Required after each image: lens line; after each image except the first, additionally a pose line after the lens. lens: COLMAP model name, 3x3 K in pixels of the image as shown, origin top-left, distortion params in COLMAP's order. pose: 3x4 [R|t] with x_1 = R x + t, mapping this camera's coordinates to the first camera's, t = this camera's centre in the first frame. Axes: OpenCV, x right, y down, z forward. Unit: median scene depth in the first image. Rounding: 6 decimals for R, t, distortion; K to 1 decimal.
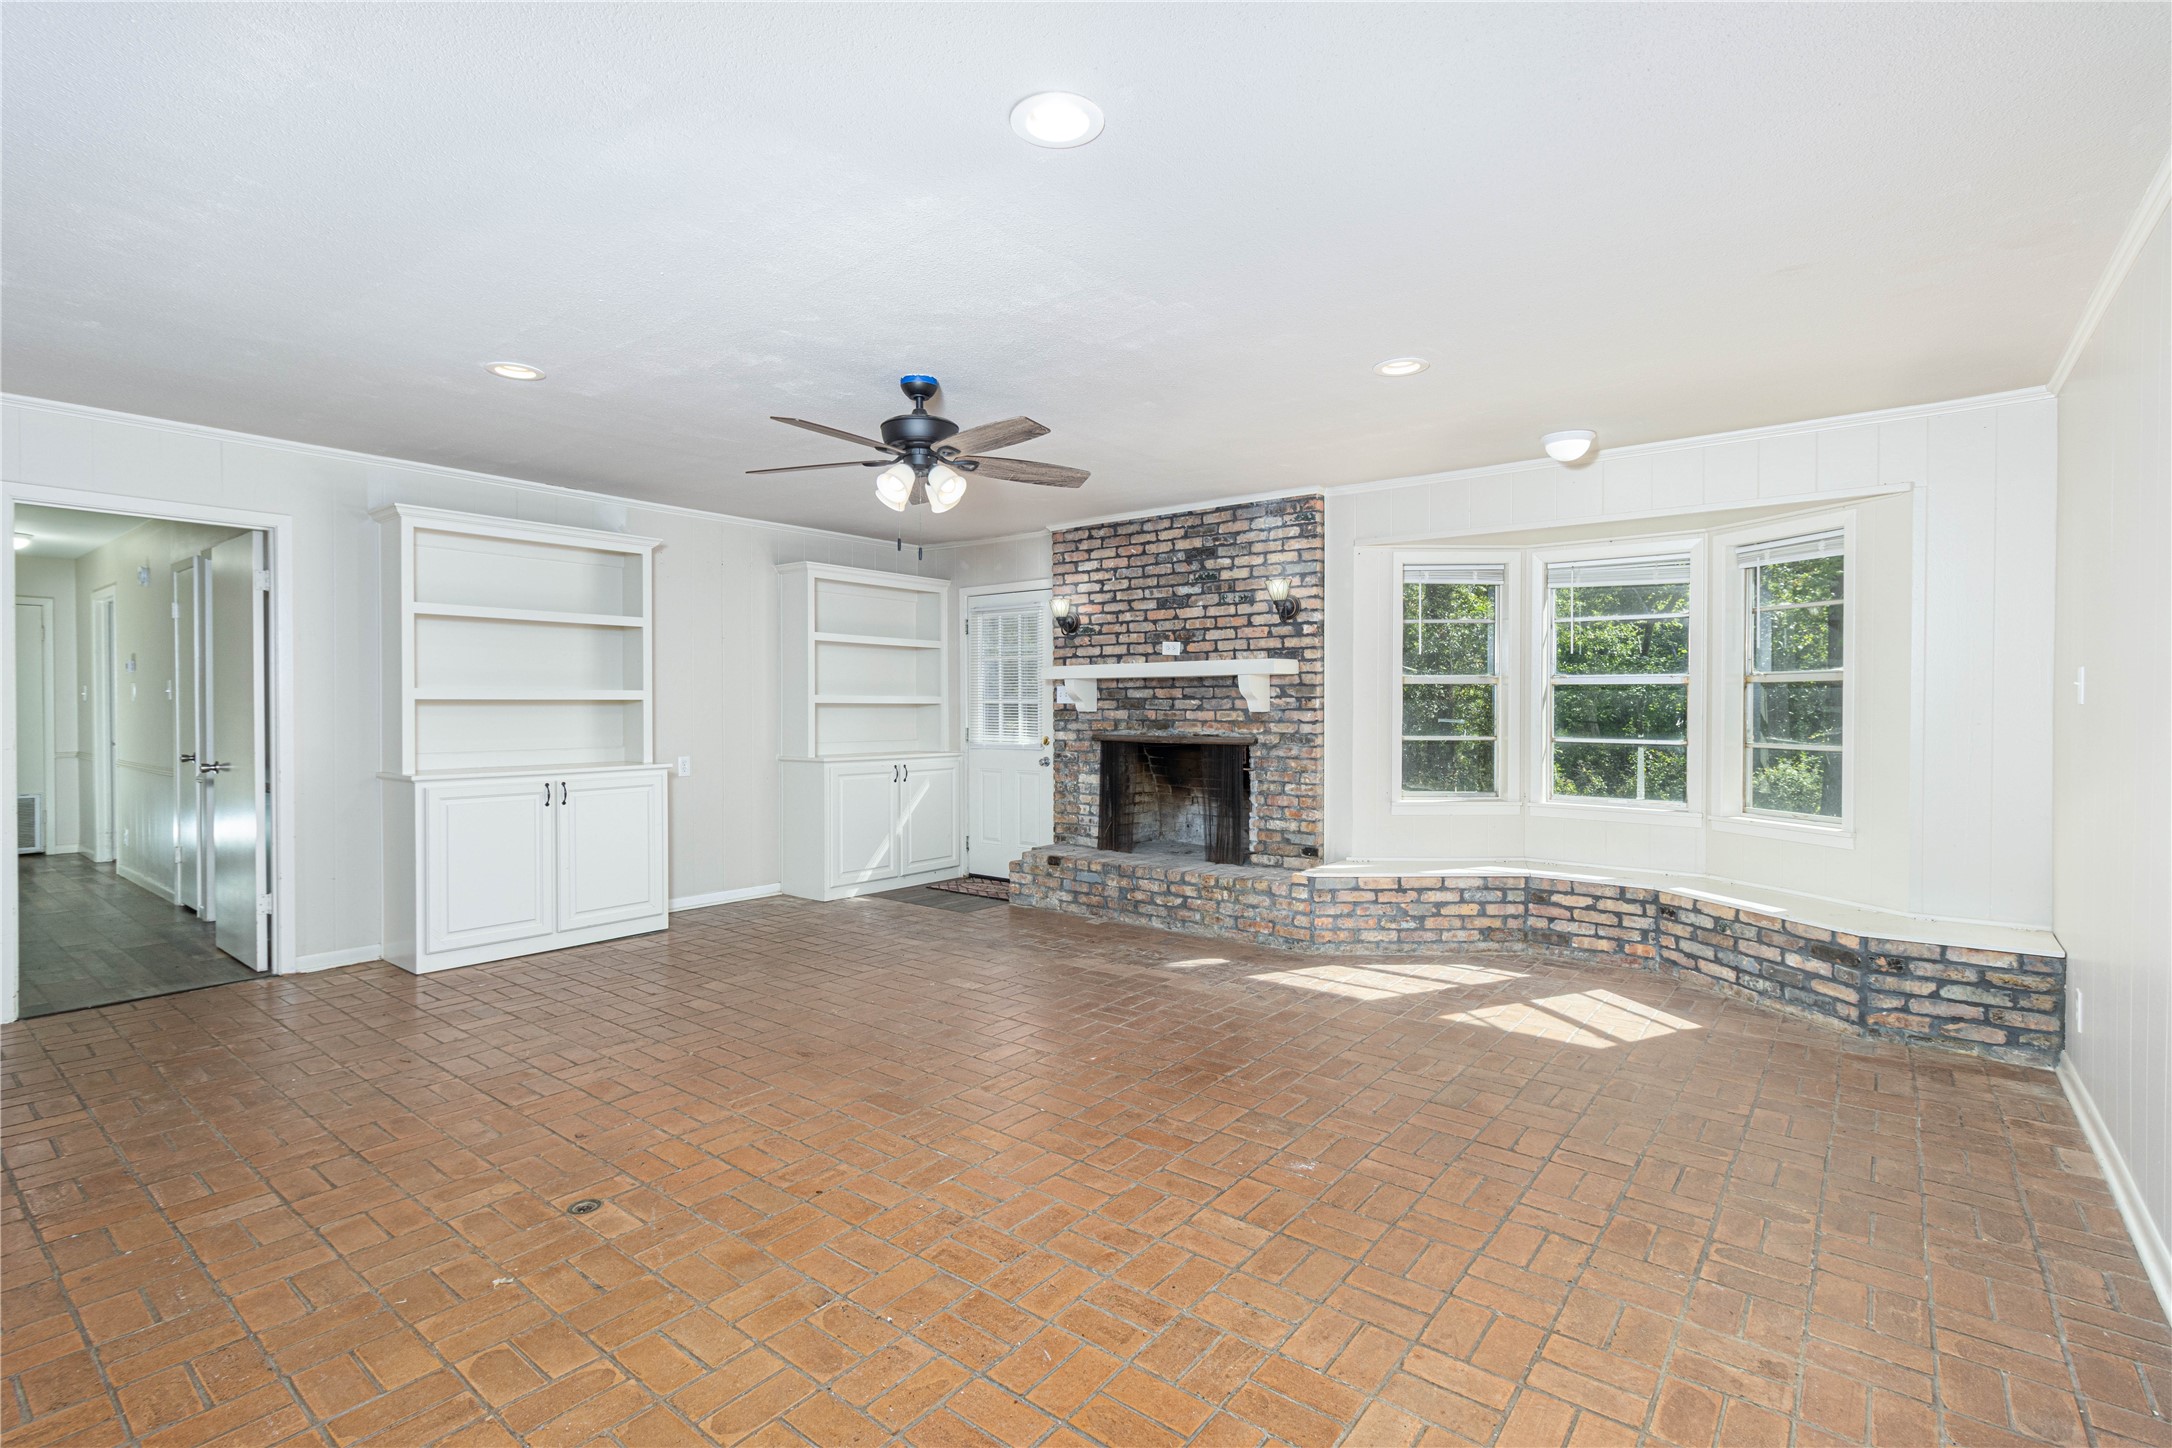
lens RADIAL K [[1015.1, 0, 1093.7], [0, 1015.1, 714.1], [0, 0, 1]] dist [0.001729, 0.001270]
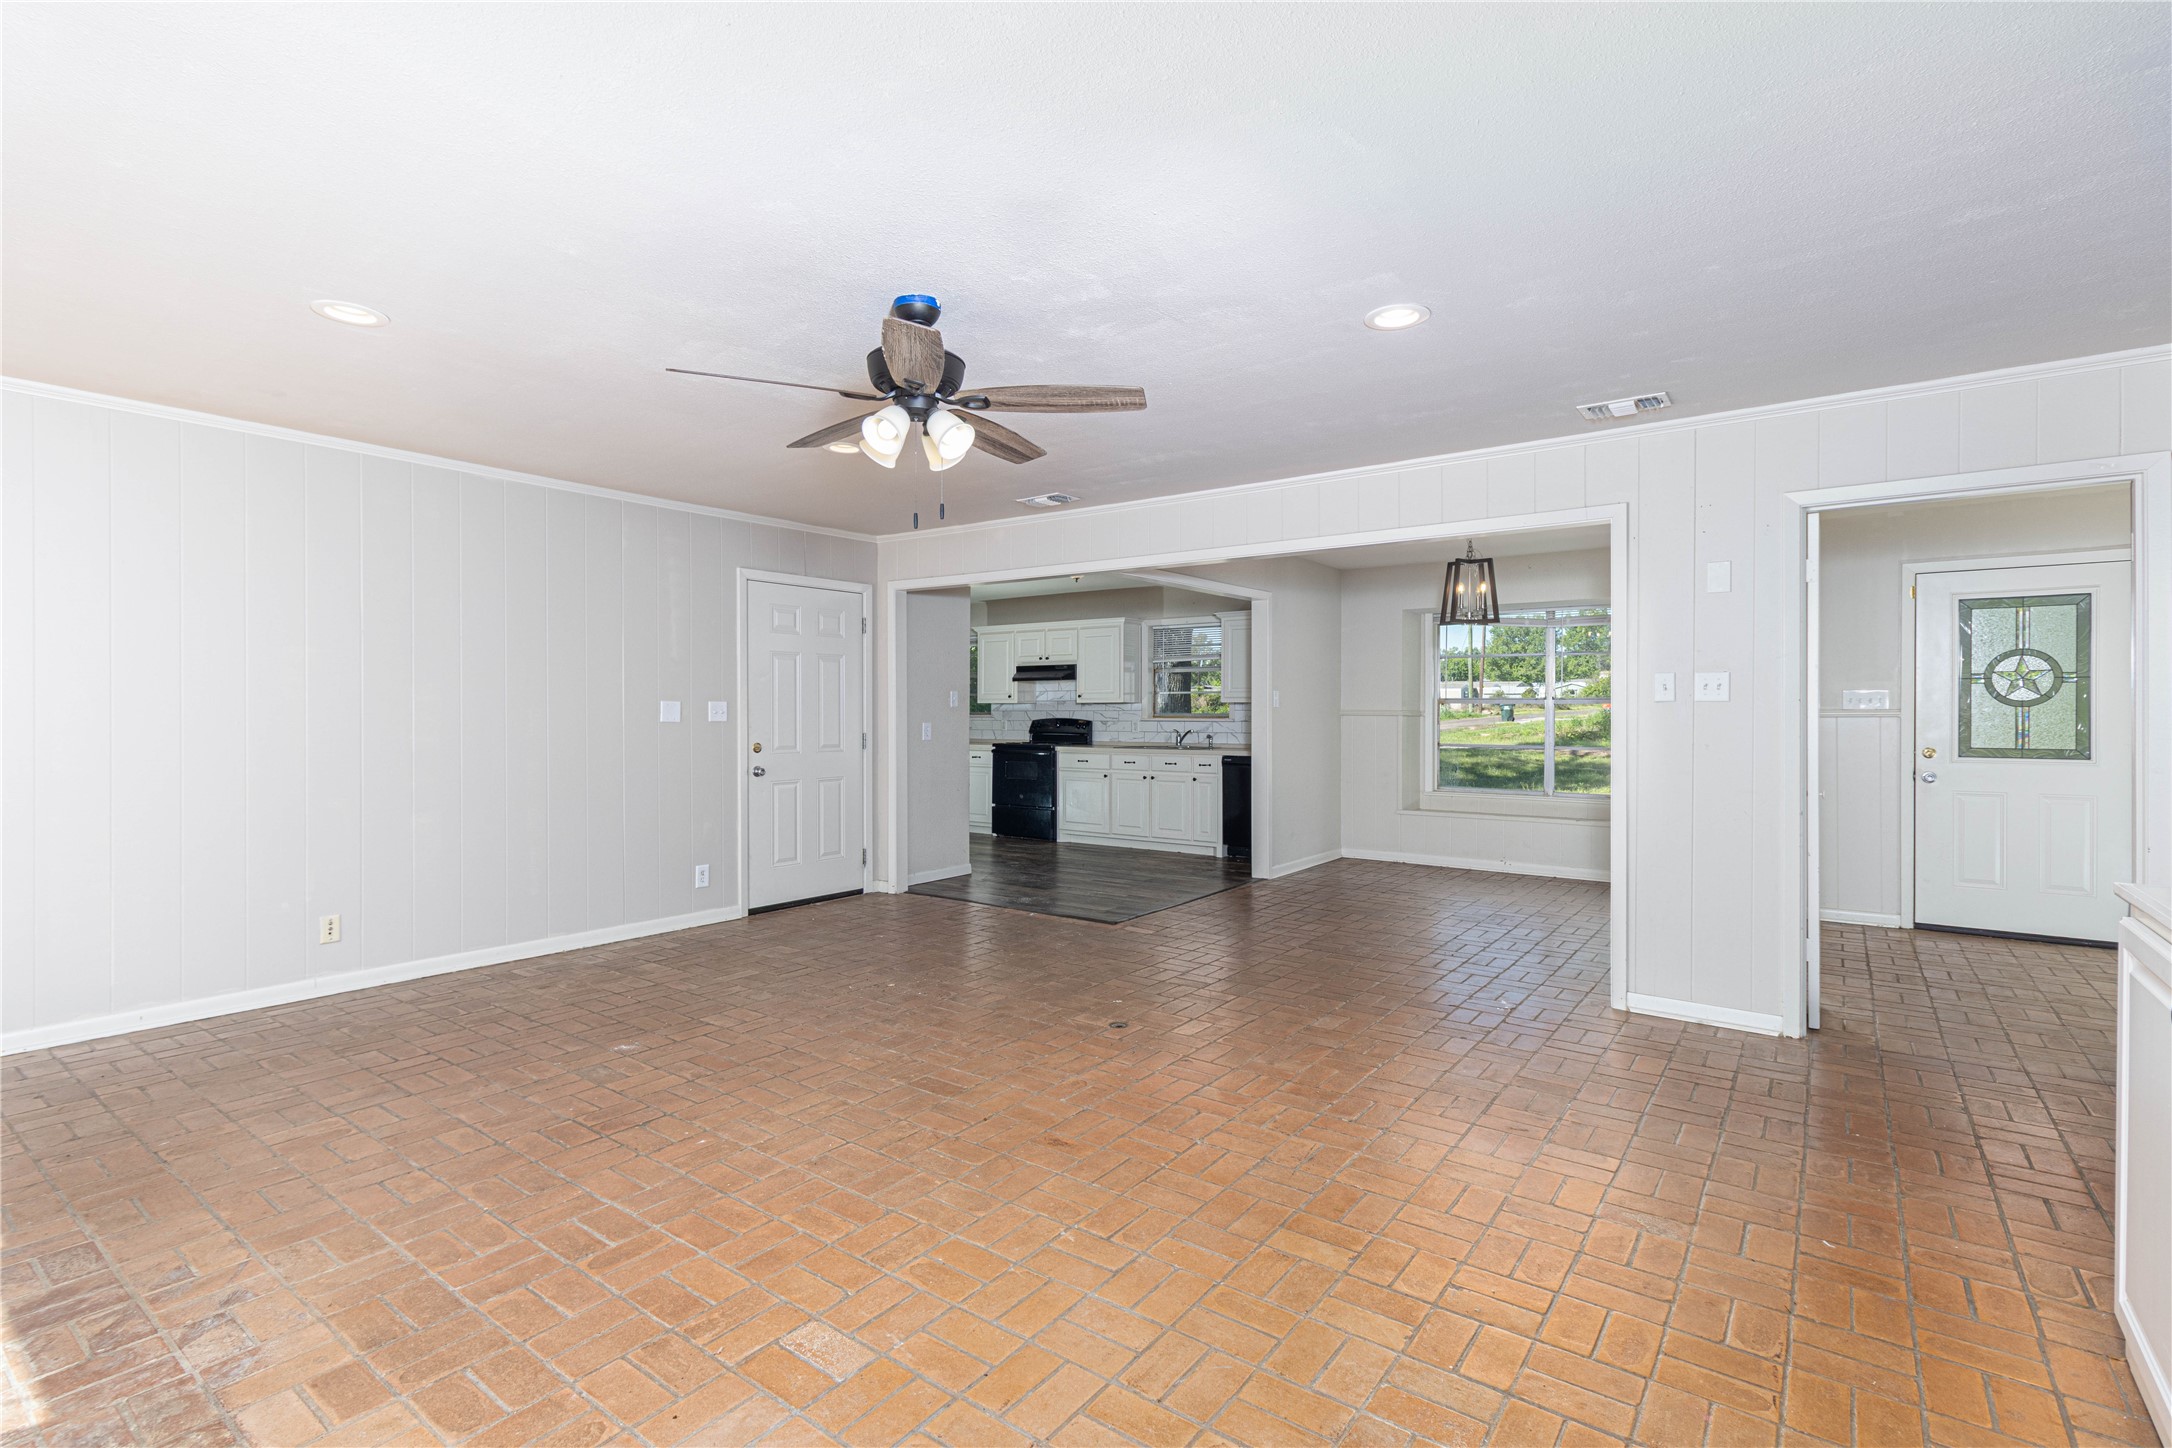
lens RADIAL K [[1000.3, 0, 1086.3], [0, 1000.3, 711.4], [0, 0, 1]] dist [0.000010, 0.000172]
pose [[-0.999658, -0.004096, -0.025836, -0.176736], [-0.004361, 0.999938, 0.010216, -0.009927], [0.025793, 0.010326, -0.999614, 1.112860]]
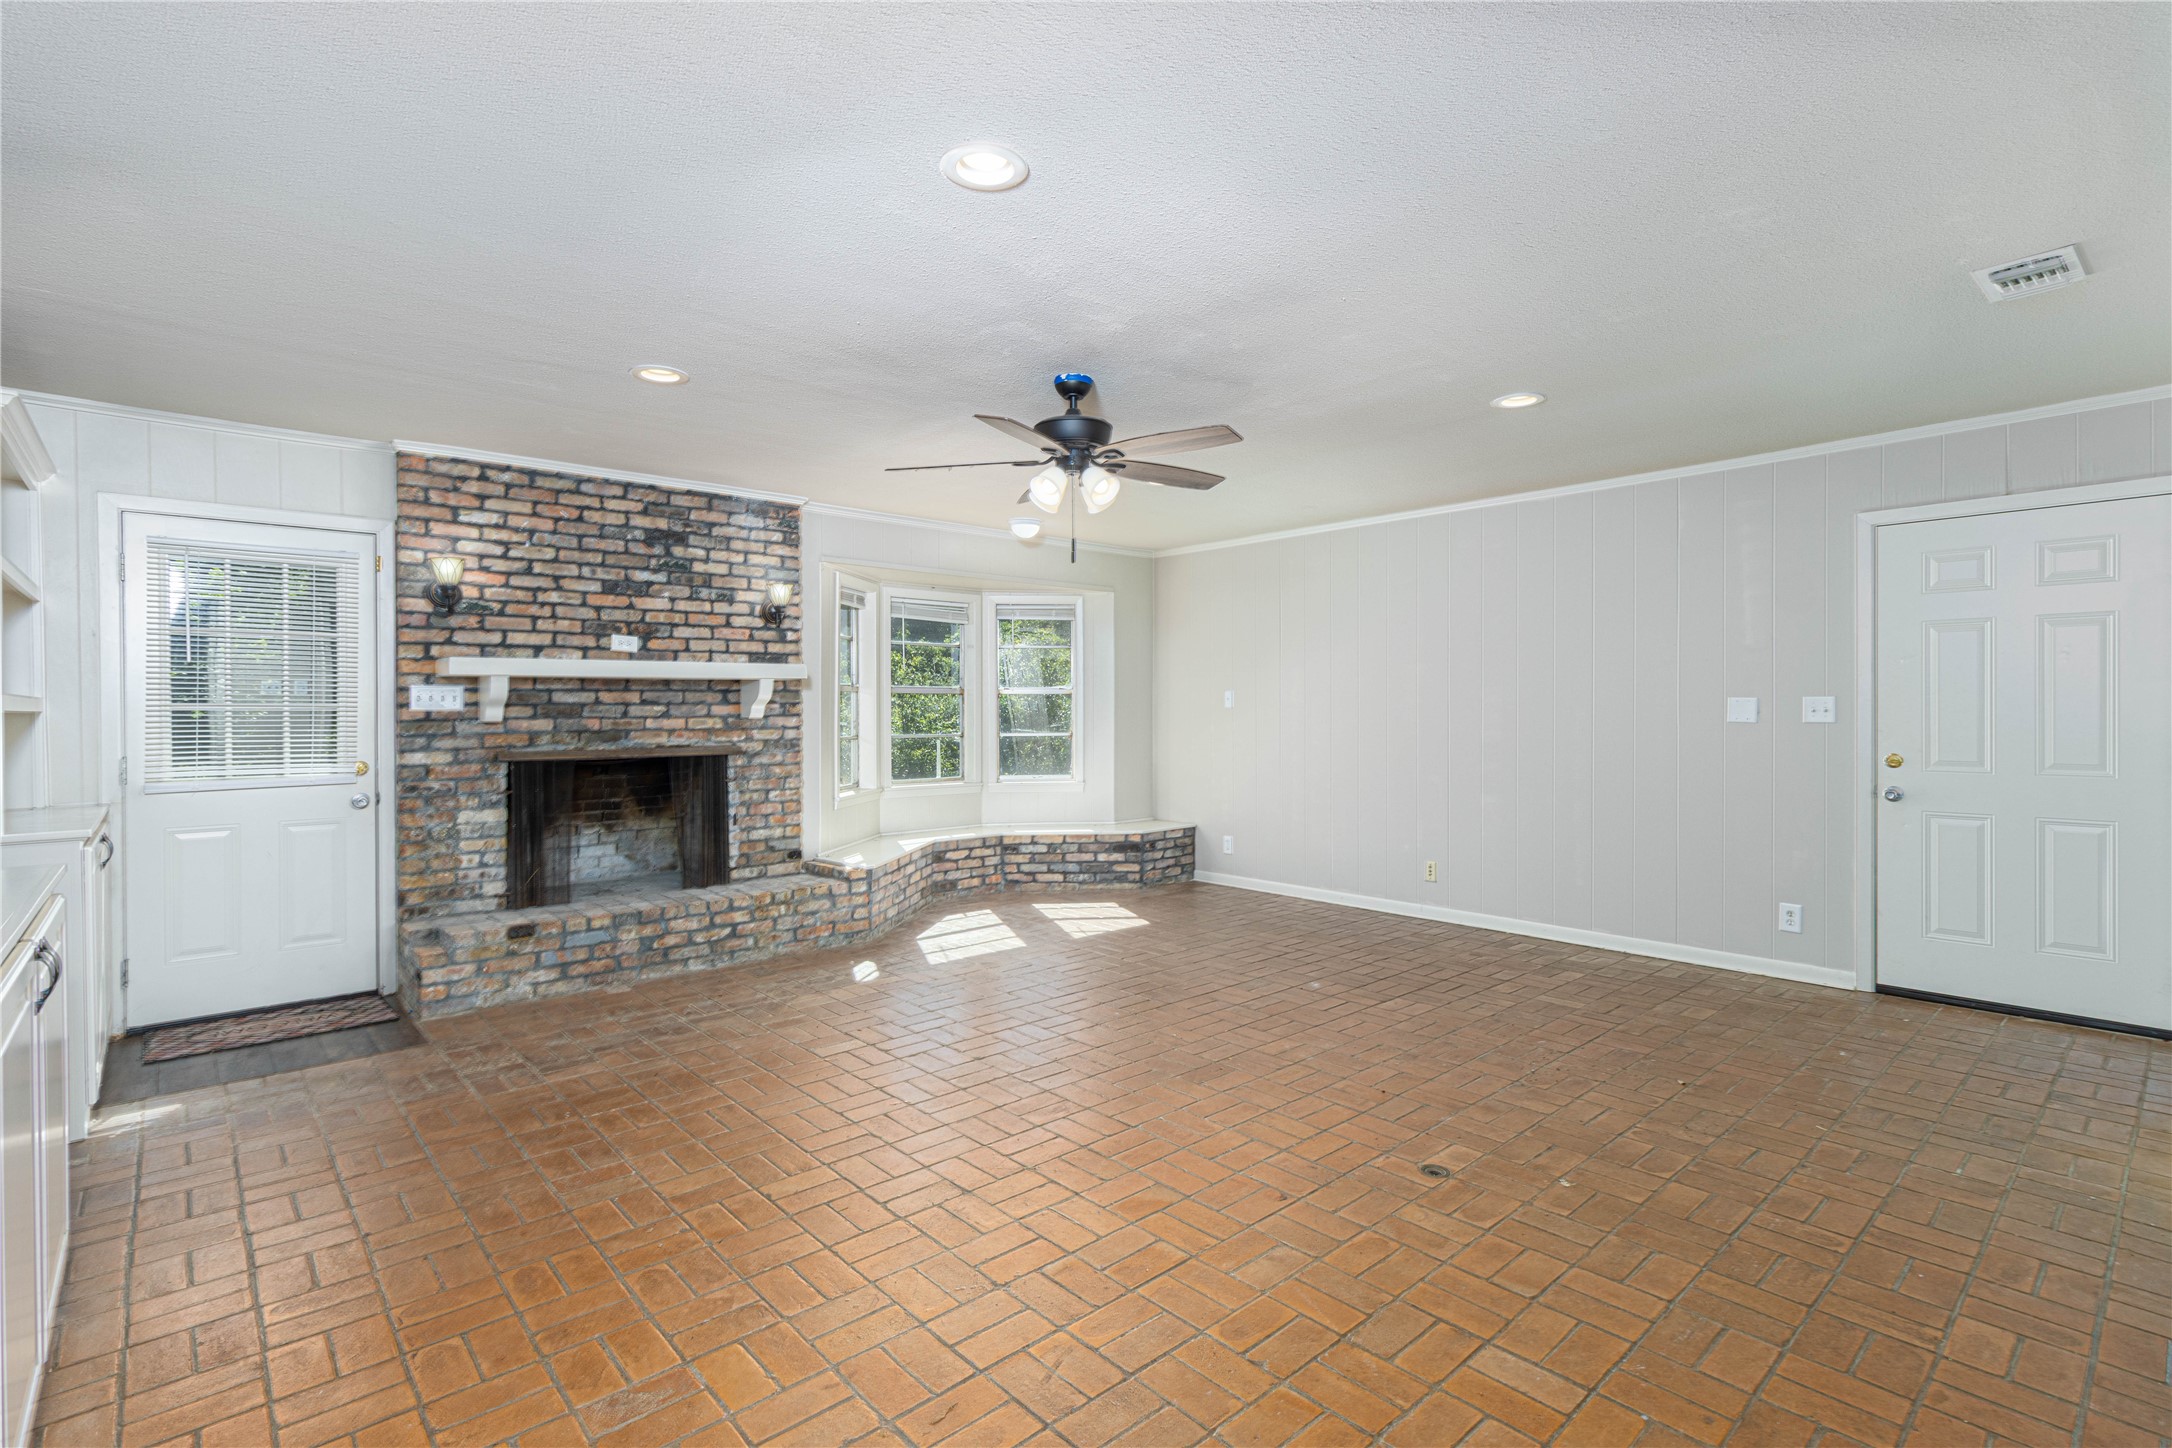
lens RADIAL K [[1015.1, 0, 1093.7], [0, 1015.1, 714.1], [0, 0, 1]] dist [0.001729, 0.001270]
pose [[0.168335, -0.007331, 0.985703, -0.707566], [0.013912, 0.999890, 0.005061, -0.006277], [-0.985632, 0.012861, 0.168418, 0.508057]]
